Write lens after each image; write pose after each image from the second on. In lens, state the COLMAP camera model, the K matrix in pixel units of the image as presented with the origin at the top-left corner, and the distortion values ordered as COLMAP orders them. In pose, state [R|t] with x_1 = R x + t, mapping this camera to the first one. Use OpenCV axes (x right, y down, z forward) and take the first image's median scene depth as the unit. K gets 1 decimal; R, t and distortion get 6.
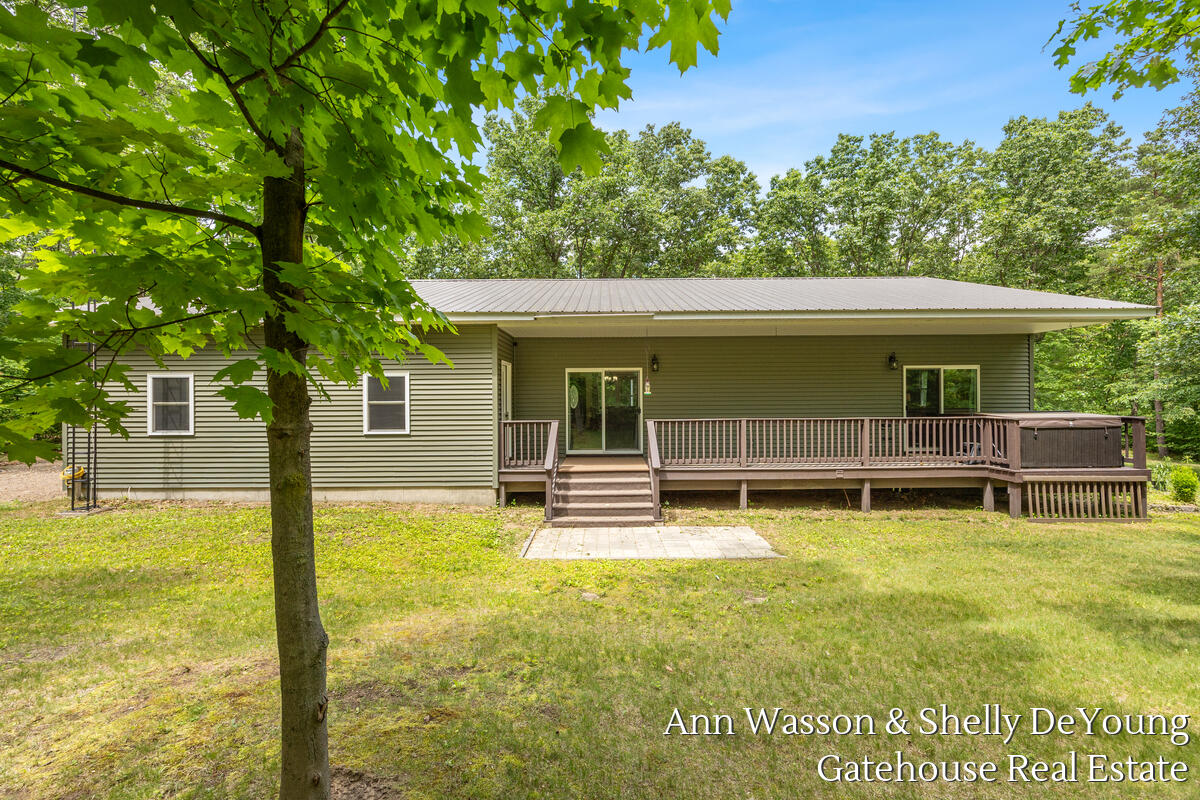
lens RADIAL K [[481.6, 0, 604.2], [0, 481.6, 394.0], [0, 0, 1]] dist [-0.005772, -0.000150]
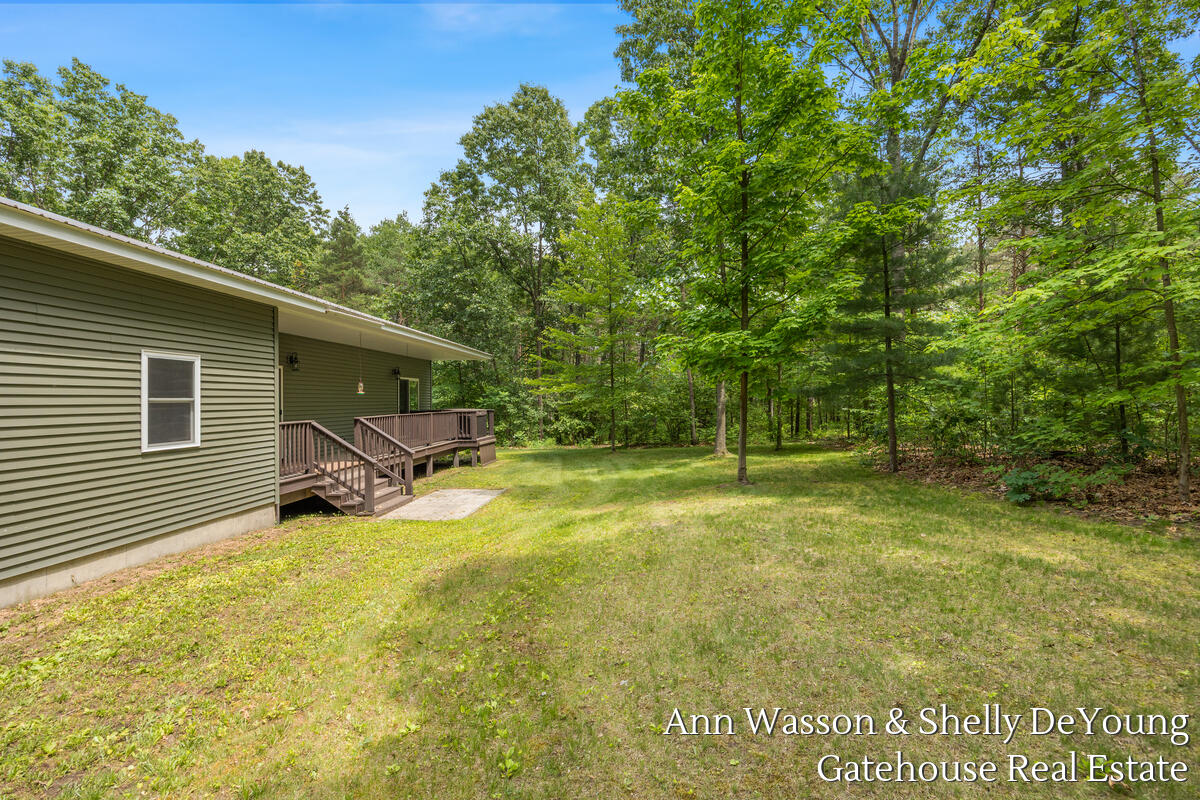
lens RADIAL K [[575.4, 0, 601.0], [0, 575.4, 393.8], [0, 0, 1]] dist [-0.009211, -0.000840]
pose [[0.054607, 0.016885, 0.998365, -1.181046], [-0.000994, 0.999857, -0.016856, 0.021278], [-0.998507, -0.000072, 0.054616, 0.385121]]
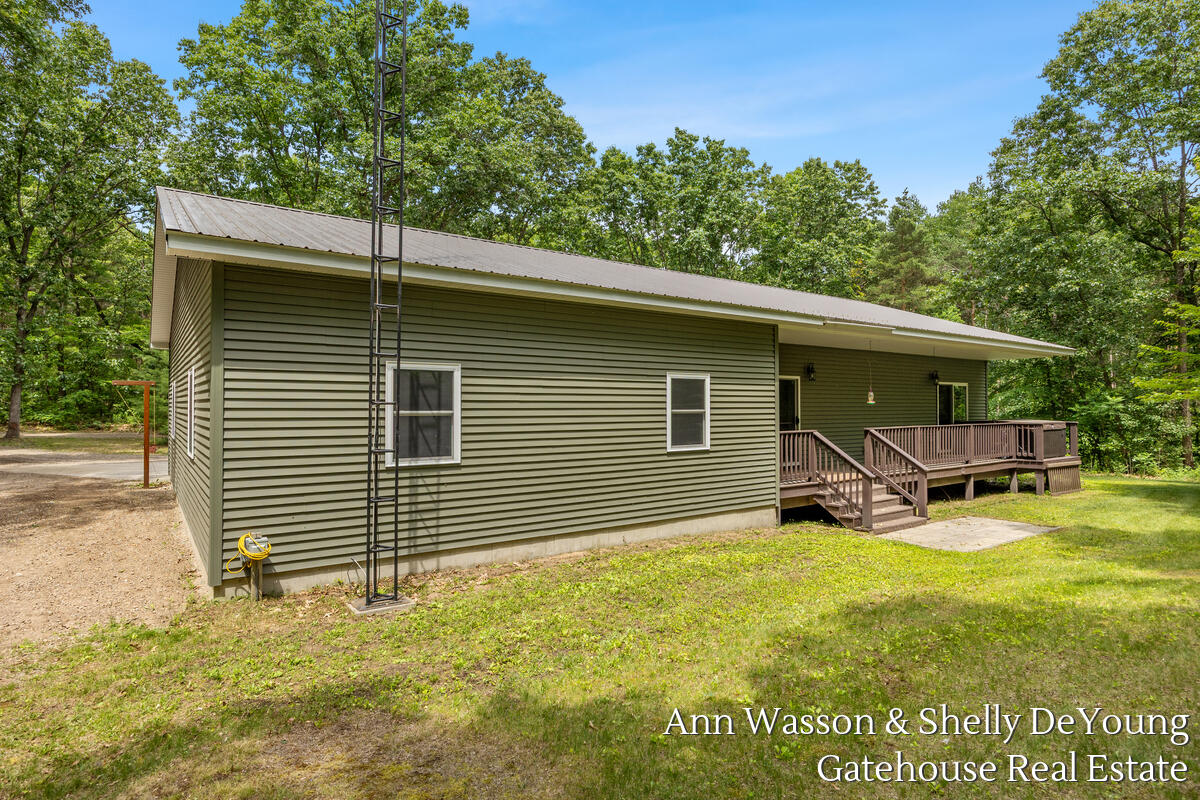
lens RADIAL K [[642.7, 0, 600.1], [0, 642.7, 398.6], [0, 0, 1]] dist [-0.001533, -0.003181]
pose [[0.811872, 0.013144, 0.583688, -1.194871], [-0.010599, 0.999914, -0.007775, 0.006191], [-0.583740, 0.000126, 0.811941, 0.215262]]
